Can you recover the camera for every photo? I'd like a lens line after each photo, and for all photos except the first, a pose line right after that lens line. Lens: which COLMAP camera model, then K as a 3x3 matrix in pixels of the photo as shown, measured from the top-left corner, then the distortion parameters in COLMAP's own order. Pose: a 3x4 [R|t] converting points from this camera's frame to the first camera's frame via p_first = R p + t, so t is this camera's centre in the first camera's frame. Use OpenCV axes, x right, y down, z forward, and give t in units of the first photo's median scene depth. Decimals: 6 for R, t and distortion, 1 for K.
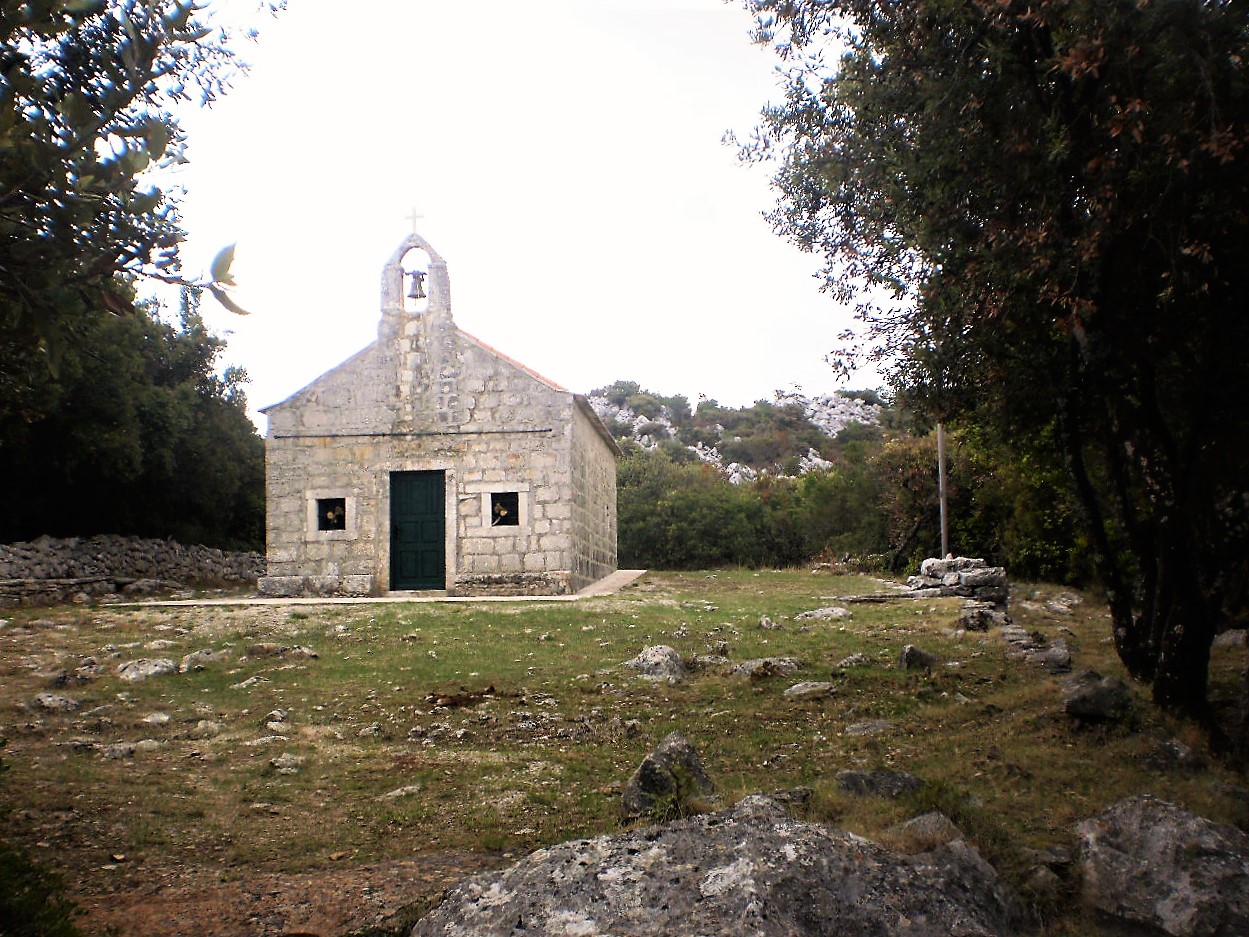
lens RADIAL K [[1364.7, 0, 623.2], [0, 1364.7, 467.2], [0, 0, 1]] dist [-0.118087, 0.000000]
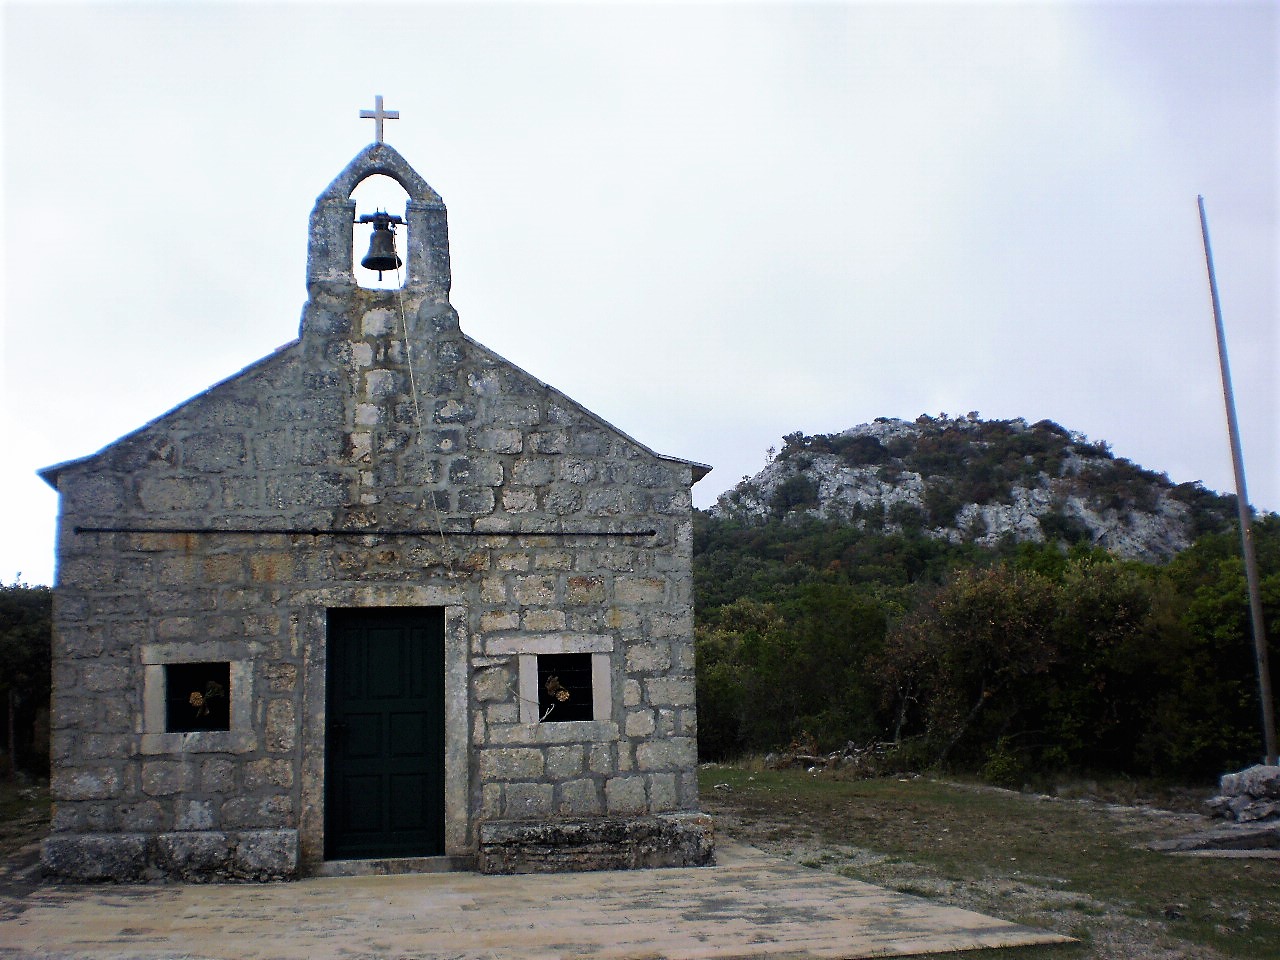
lens RADIAL K [[1398.6, 0, 642.7], [0, 1398.6, 480.9], [0, 0, 1]] dist [-0.118087, 0.000000]
pose [[0.960956, 0.040135, 0.273774, -0.200883], [-0.012077, 0.994565, -0.103411, 0.007785], [-0.276436, 0.096067, 0.956219, 0.494318]]
